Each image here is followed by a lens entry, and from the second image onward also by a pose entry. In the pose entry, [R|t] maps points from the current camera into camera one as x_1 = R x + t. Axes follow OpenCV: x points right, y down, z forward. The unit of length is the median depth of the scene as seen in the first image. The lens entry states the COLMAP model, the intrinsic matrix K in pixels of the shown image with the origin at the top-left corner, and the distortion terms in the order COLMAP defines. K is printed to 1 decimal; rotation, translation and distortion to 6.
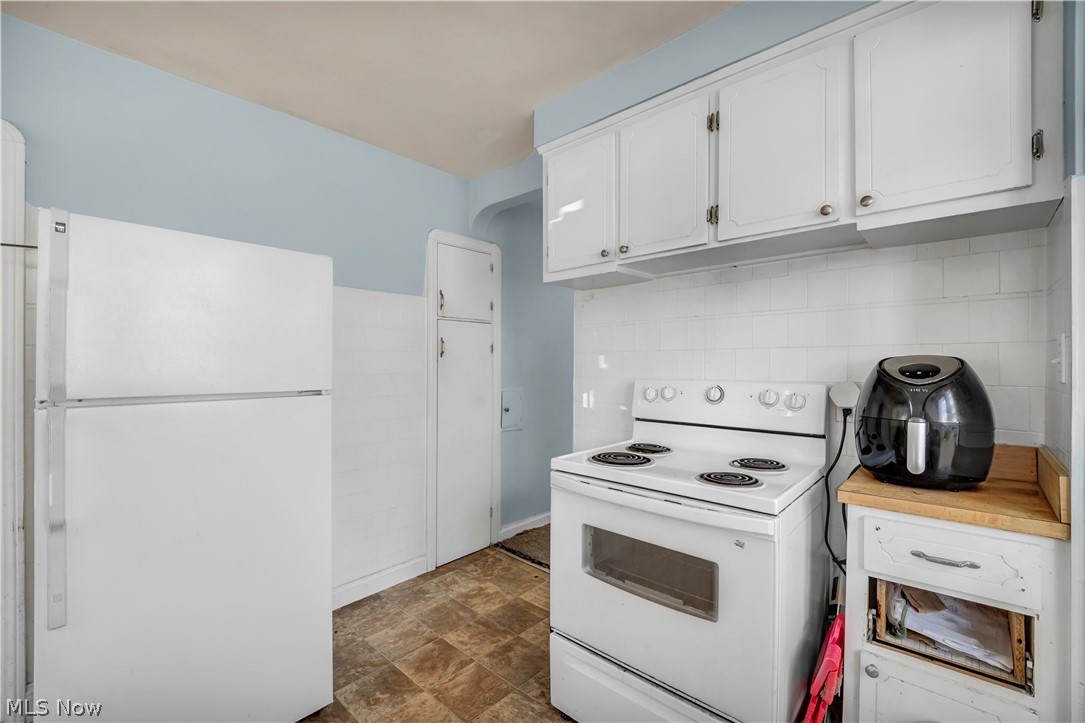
lens RADIAL K [[466.2, 0, 540.2], [0, 466.2, 358.9], [0, 0, 1]] dist [0.001472, -0.000626]
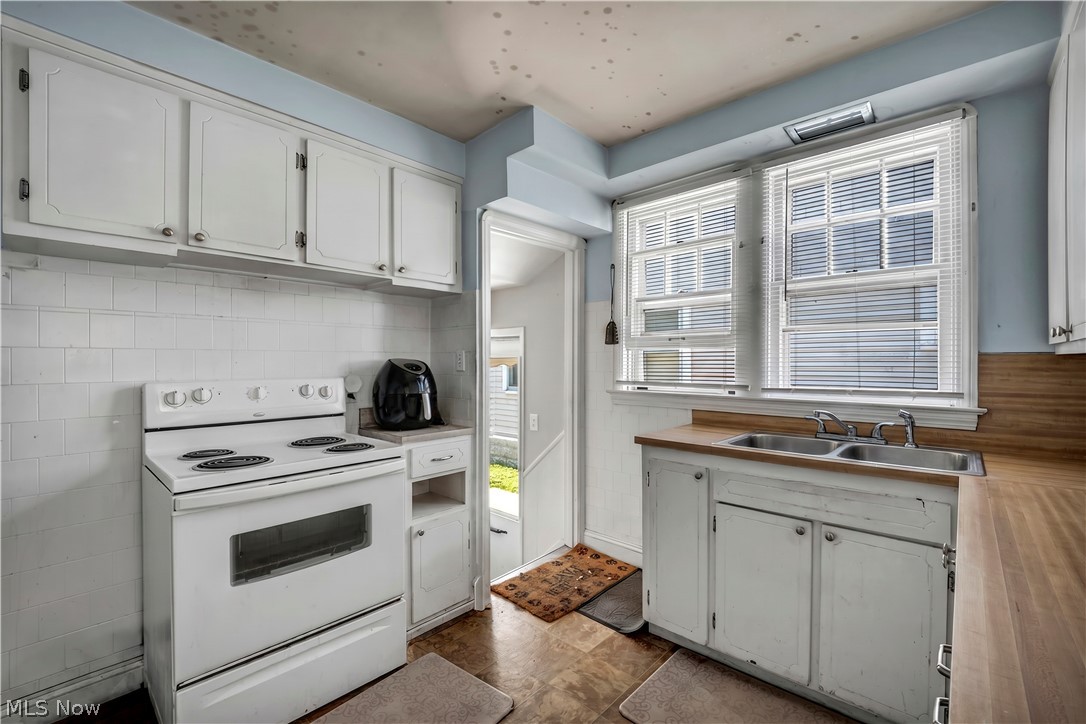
lens RADIAL K [[466.7, 0, 545.8], [0, 466.7, 363.5], [0, 0, 1]] dist [0.001472, -0.000626]
pose [[-0.011519, 0.000003, 0.999934, -0.843401], [-0.007247, 0.999974, -0.000086, 0.005874], [-0.999907, -0.007248, -0.011519, 0.387787]]
